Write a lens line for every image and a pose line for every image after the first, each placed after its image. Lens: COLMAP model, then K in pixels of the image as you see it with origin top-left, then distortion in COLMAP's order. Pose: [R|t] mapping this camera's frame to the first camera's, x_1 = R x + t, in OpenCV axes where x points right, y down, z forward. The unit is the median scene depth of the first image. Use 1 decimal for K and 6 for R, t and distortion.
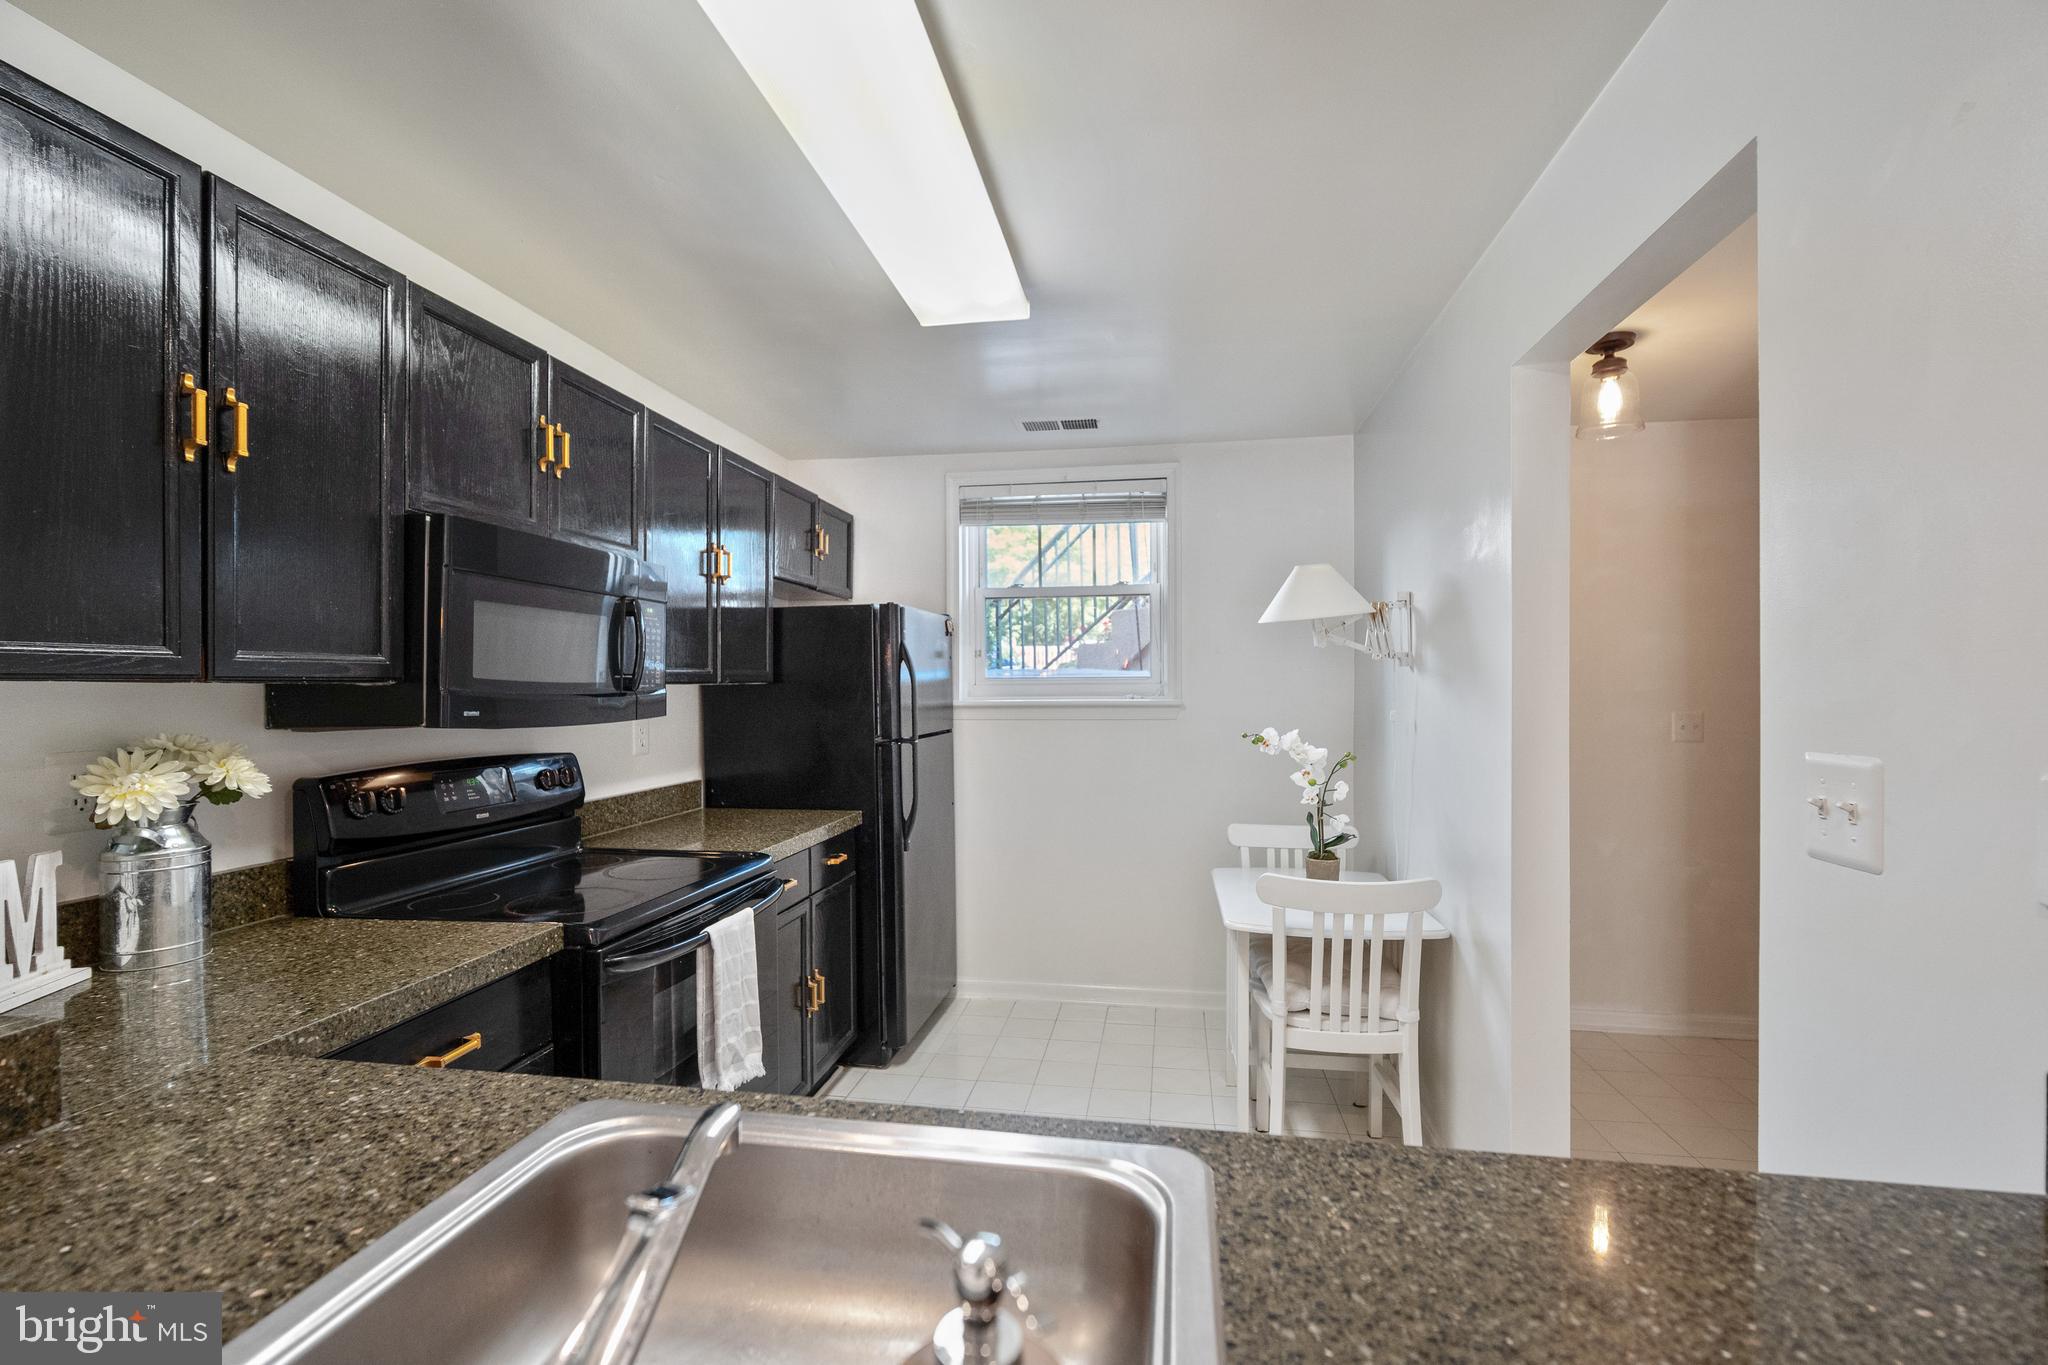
lens RADIAL K [[901.3, 0, 1014.4], [0, 901.3, 686.8], [0, 0, 1]] dist [-0.013302, 0.003833]
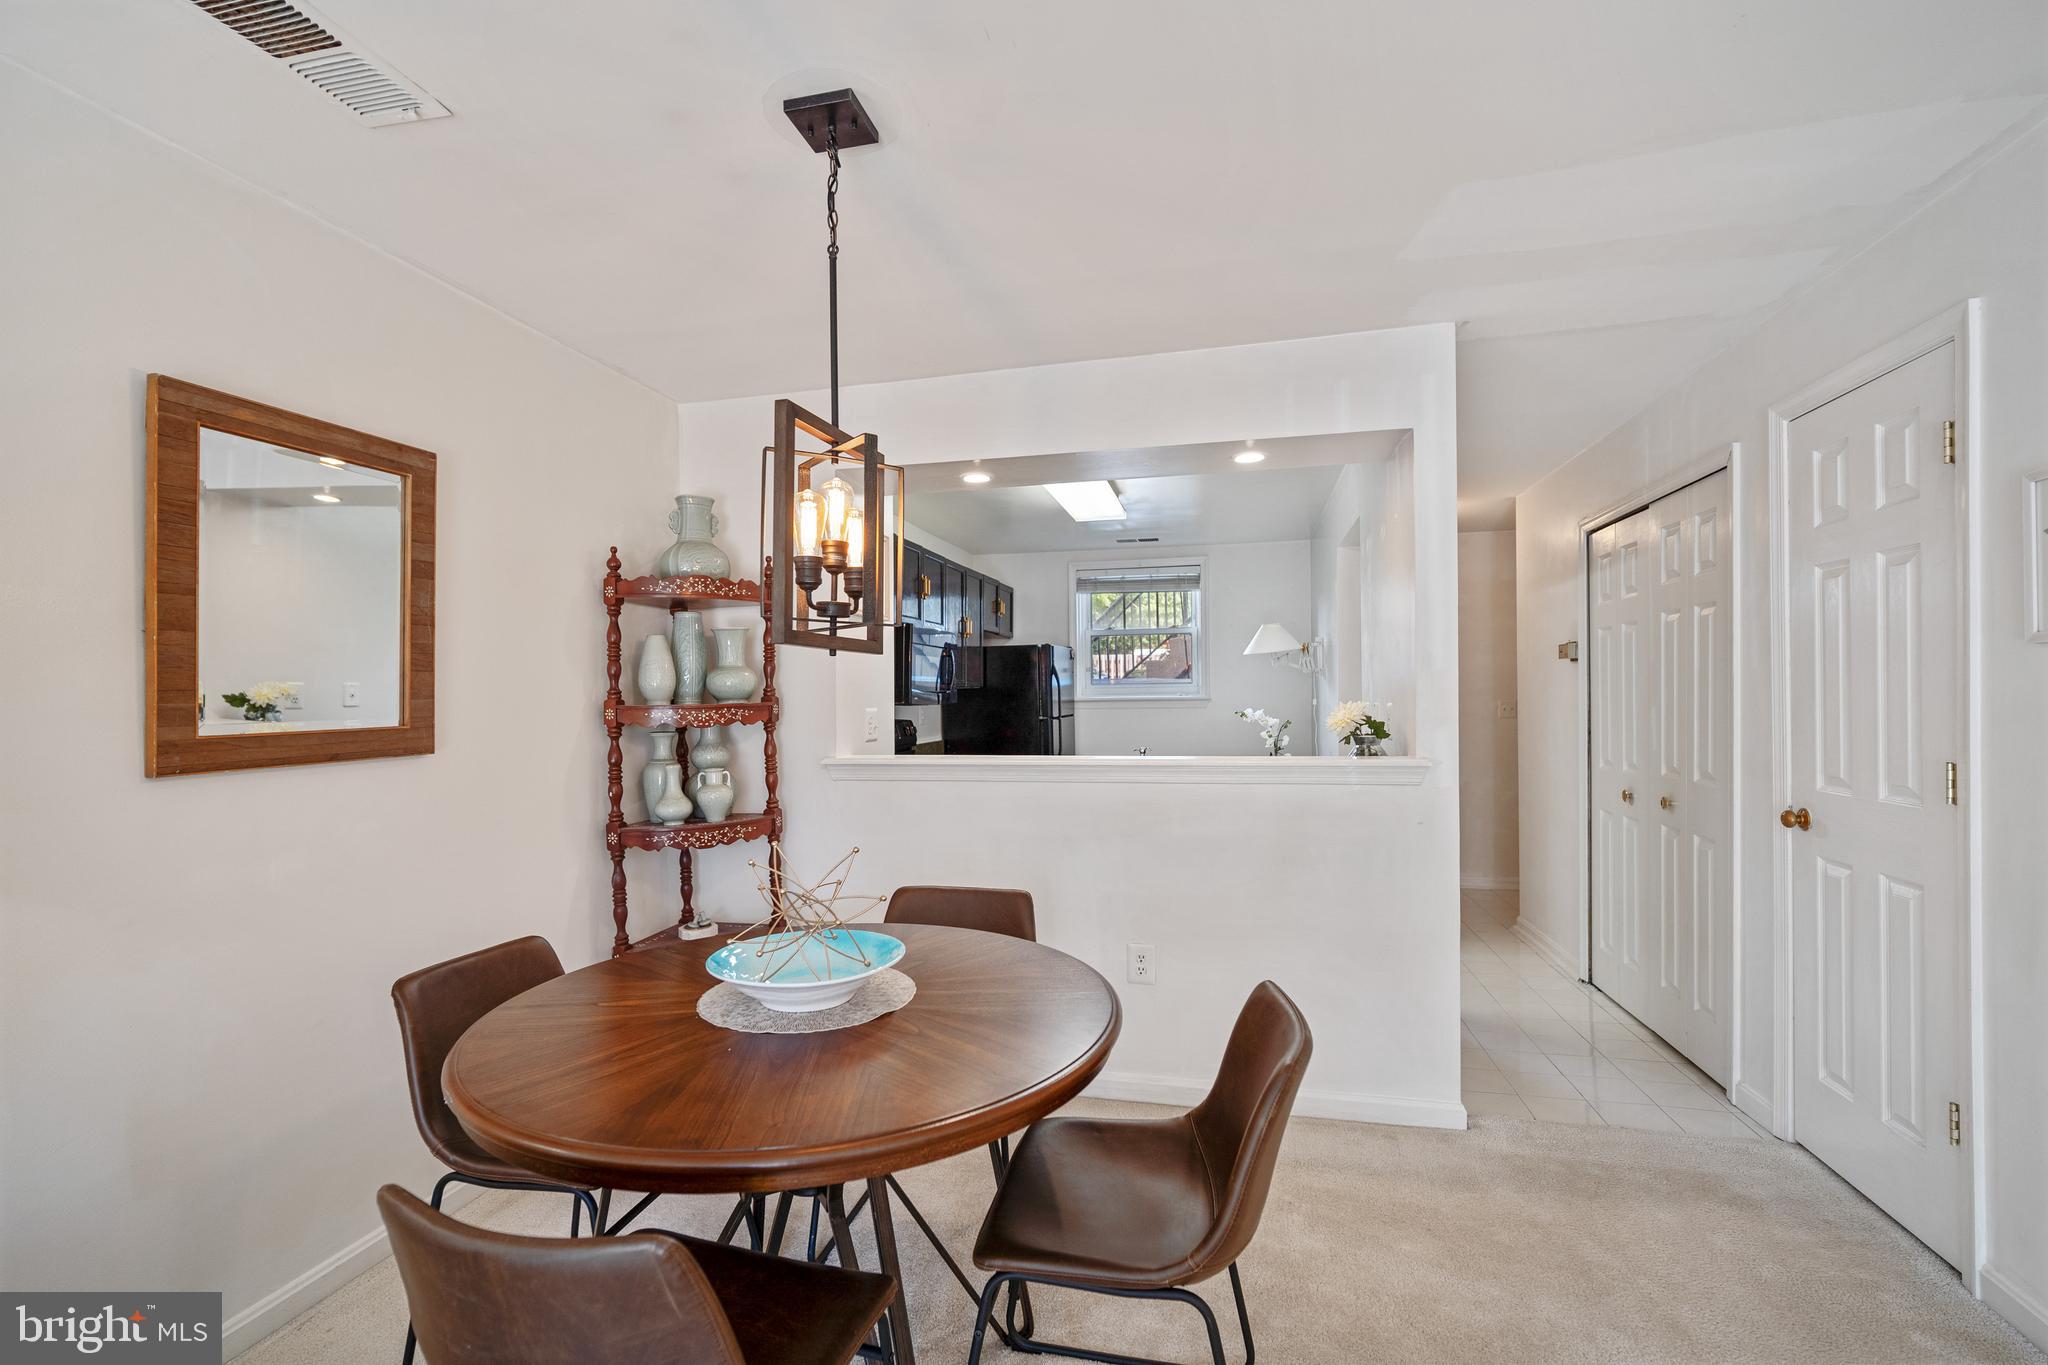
lens RADIAL K [[901.3, 0, 1021.3], [0, 901.3, 690.8], [0, 0, 1]] dist [-0.013302, 0.003833]
pose [[0.998263, -0.003953, -0.058781, -0.073711], [0.003588, 0.999974, -0.006317, 0.013757], [0.058805, 0.006095, 0.998251, -0.762988]]
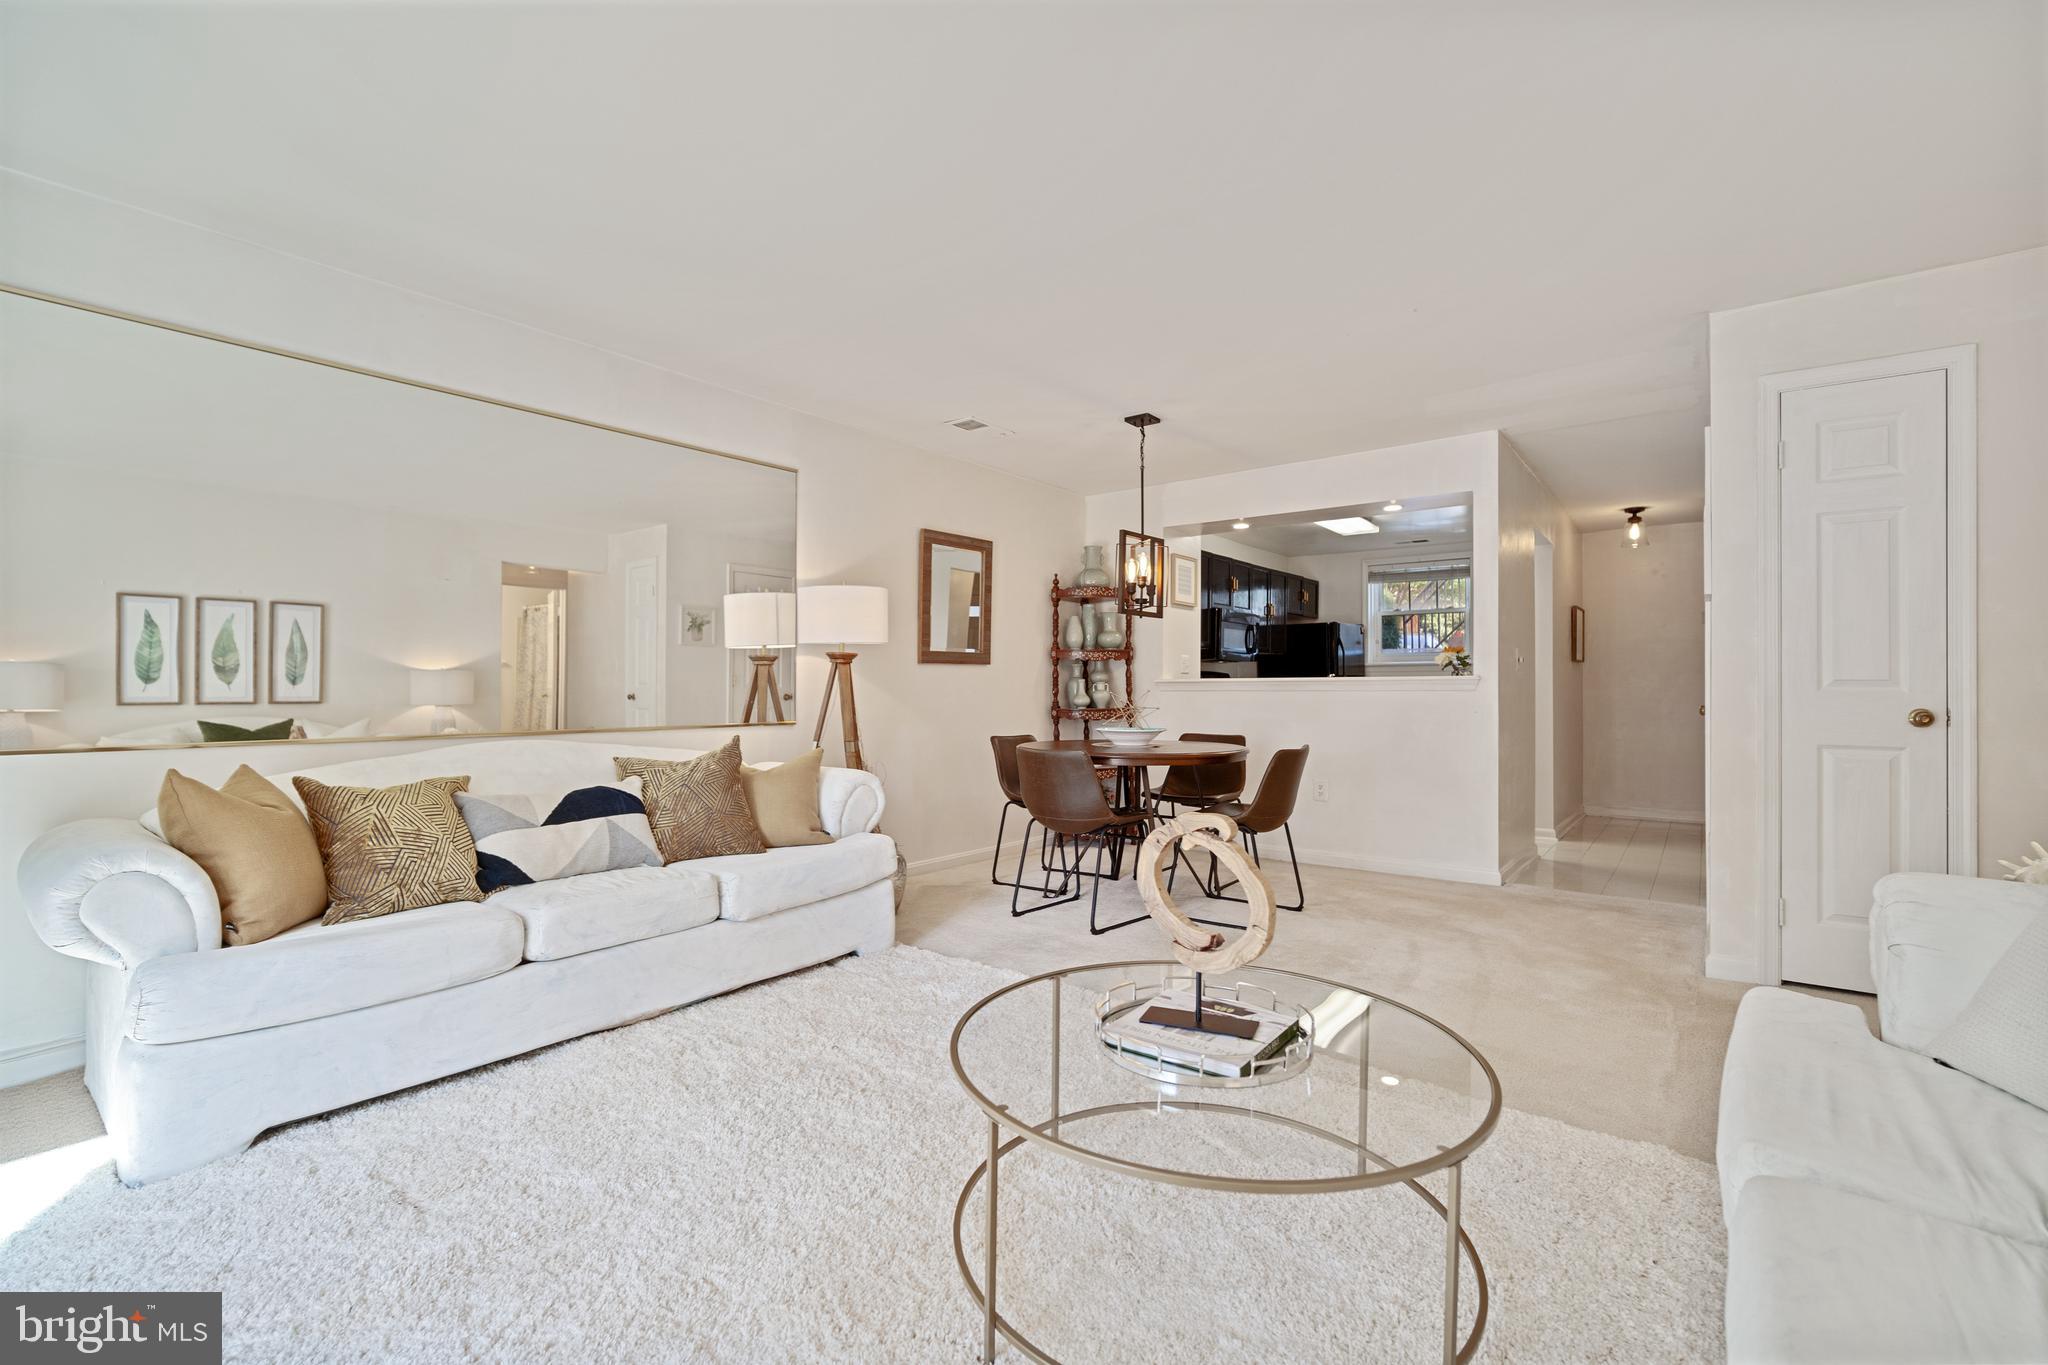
lens RADIAL K [[991.1, 0, 1020.4], [0, 991.1, 675.8], [0, 0, 1]] dist [0.023258, -0.000205]
pose [[0.887917, 0.000232, -0.460003, 0.333616], [-0.010559, 0.999747, -0.019878, 0.112881], [0.459882, 0.022507, 0.887695, -1.711919]]
